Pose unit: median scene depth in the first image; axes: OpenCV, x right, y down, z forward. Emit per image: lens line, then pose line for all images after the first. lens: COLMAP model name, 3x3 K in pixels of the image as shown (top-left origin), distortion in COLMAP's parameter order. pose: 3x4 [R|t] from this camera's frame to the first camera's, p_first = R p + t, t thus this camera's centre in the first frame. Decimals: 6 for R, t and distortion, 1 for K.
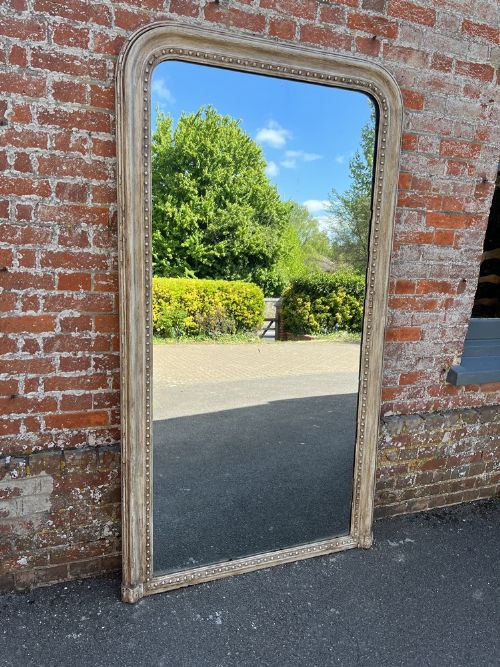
lens RADIAL K [[456.7, 0, 249.9], [0, 456.7, 348.7], [0, 0, 1]] dist [0.036494, -0.003126]
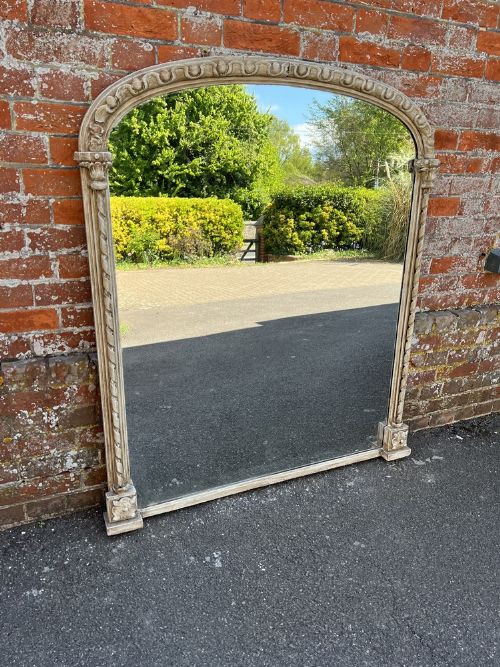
lens RADIAL K [[477.4, 0, 244.3], [0, 477.4, 350.1], [0, 0, 1]] dist [0.040193, -0.031504]
pose [[0.999042, -0.034358, 0.027105, -0.031003], [0.029712, 0.987259, 0.156323, 0.087716], [-0.032131, -0.155368, 0.987334, 0.214392]]
